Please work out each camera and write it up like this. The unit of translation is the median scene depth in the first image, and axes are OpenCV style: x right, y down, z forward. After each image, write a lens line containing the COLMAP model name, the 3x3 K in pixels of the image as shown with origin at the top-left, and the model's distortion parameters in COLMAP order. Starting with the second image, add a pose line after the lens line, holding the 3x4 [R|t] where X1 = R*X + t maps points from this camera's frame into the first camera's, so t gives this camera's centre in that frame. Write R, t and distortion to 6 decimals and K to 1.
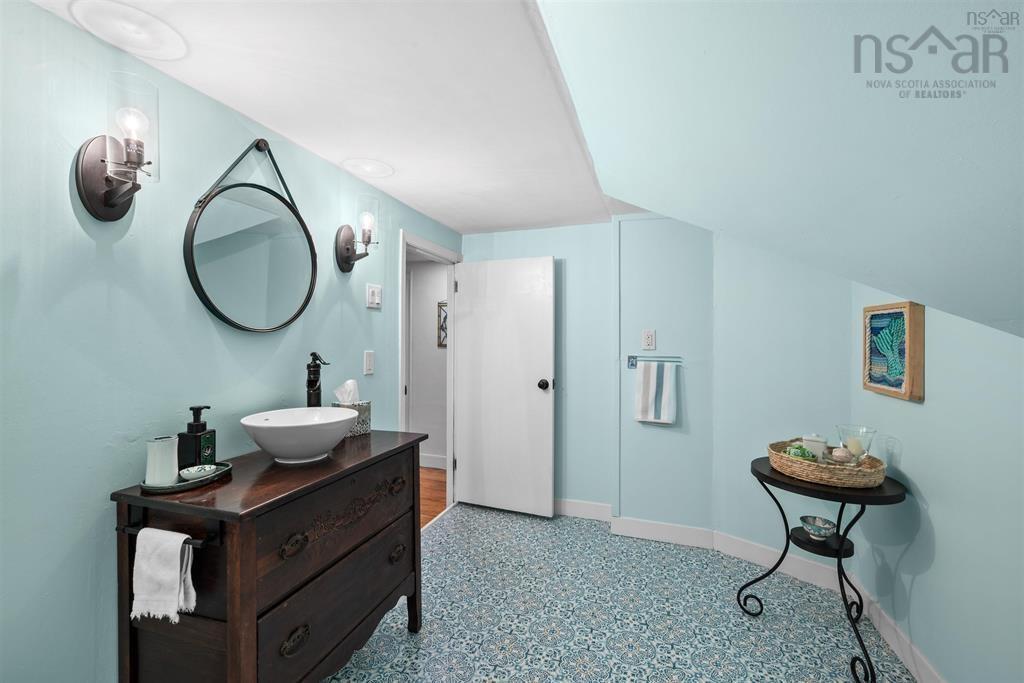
lens RADIAL K [[425.0, 0, 511.5], [0, 425.0, 339.8], [0, 0, 1]] dist [-0.001967, 0.000879]
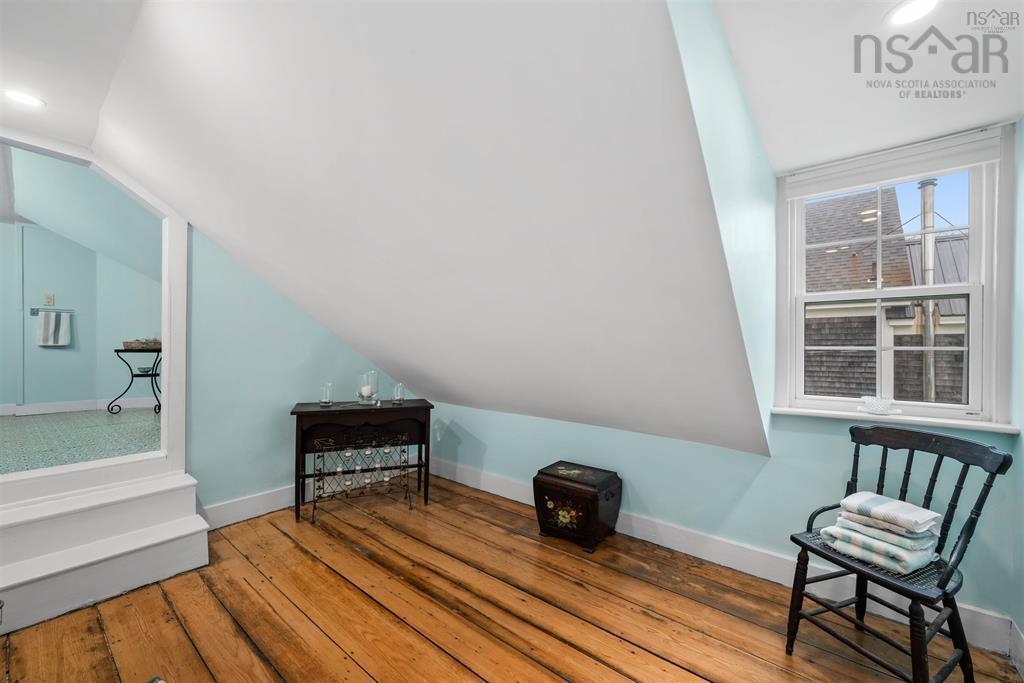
lens RADIAL K [[405.8, 0, 511.1], [0, 405.8, 344.1], [0, 0, 1]] dist [0.000769, 0.000234]
pose [[0.337632, 0.003013, 0.941273, -0.624298], [0.002346, 0.999989, -0.004042, 0.198952], [-0.941275, 0.003573, 0.337621, -1.393007]]
